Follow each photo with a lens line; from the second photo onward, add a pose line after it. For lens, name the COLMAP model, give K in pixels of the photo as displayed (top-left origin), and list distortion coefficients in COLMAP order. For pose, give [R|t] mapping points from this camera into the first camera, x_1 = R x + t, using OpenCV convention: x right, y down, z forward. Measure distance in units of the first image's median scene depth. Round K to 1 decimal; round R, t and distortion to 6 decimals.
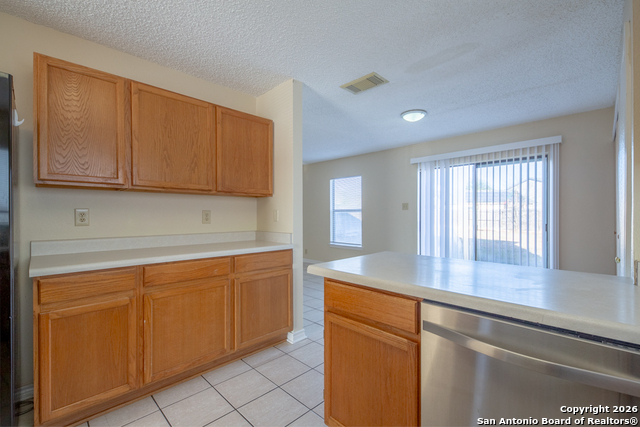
lens RADIAL K [[281.8, 0, 316.2], [0, 281.8, 211.9], [0, 0, 1]] dist [0.004852, 0.001600]
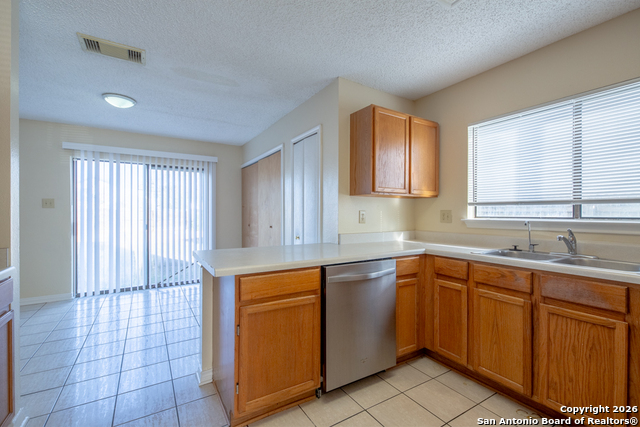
lens RADIAL K [[281.8, 0, 318.2], [0, 281.8, 214.5], [0, 0, 1]] dist [0.004852, 0.001600]
pose [[0.220782, -0.000729, 0.975323, -0.265596], [-0.011517, 0.999928, 0.003355, 0.000261], [-0.975255, -0.011974, 0.220758, 0.142425]]
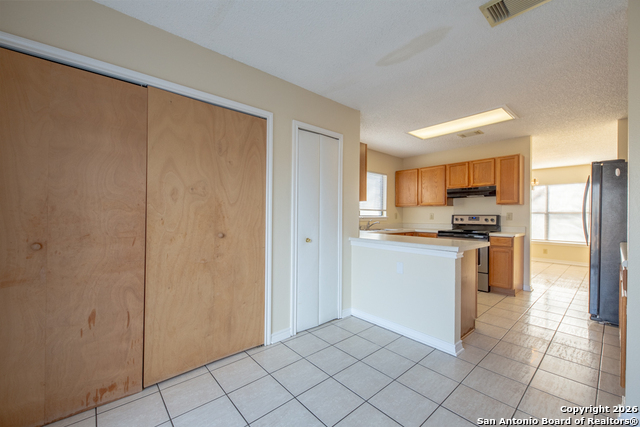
lens RADIAL K [[260.4, 0, 320.1], [0, 260.4, 212.8], [0, 0, 1]] dist [0.012281, -0.001719]
pose [[-0.999073, -0.006666, 0.042522, 0.473134], [-0.007306, 0.999862, -0.014904, 0.009284], [-0.042417, -0.015201, -0.998984, 1.050884]]
